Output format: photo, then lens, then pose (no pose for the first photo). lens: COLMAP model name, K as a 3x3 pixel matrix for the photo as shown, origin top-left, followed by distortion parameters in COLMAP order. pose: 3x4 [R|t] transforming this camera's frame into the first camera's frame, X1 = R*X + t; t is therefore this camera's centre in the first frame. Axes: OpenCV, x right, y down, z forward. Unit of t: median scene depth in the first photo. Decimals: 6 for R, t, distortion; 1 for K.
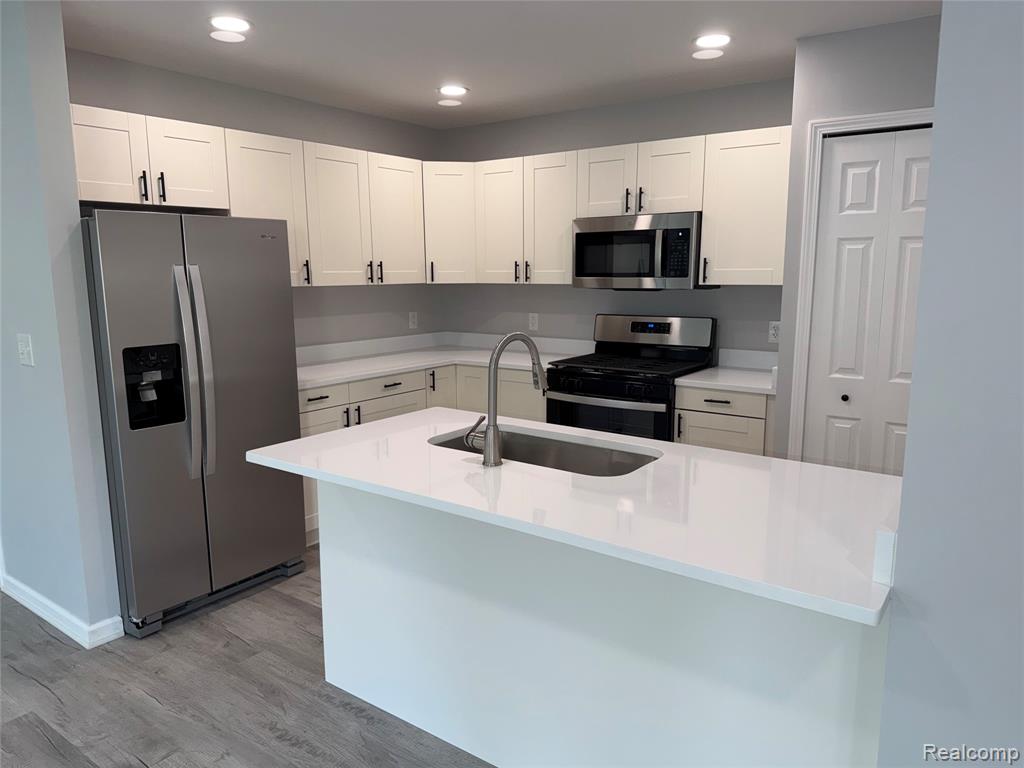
lens RADIAL K [[714.1, 0, 506.7], [0, 714.1, 386.2], [0, 0, 1]] dist [0.022024, -0.020402]
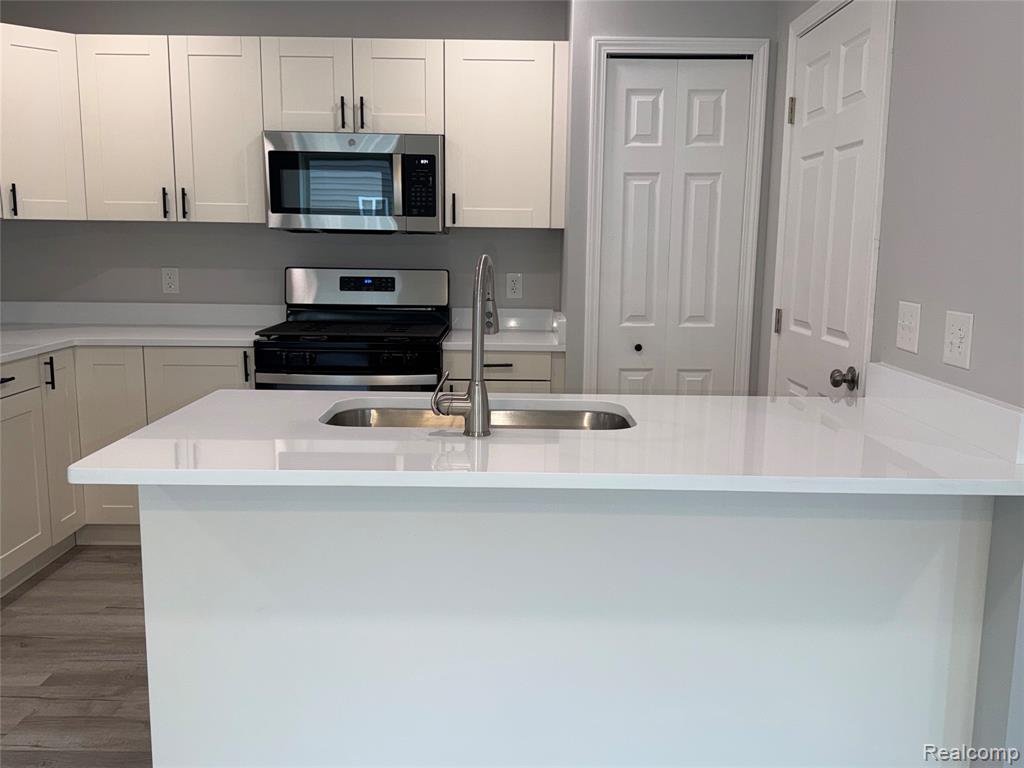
lens RADIAL K [[923.7, 0, 504.8], [0, 923.7, 383.0], [0, 0, 1]] dist [0.127654, -0.046579]
pose [[0.799360, -0.075535, 0.596086, -0.321931], [0.083271, 0.996420, 0.014598, 0.025392], [-0.595055, 0.037968, 0.802788, 0.124303]]
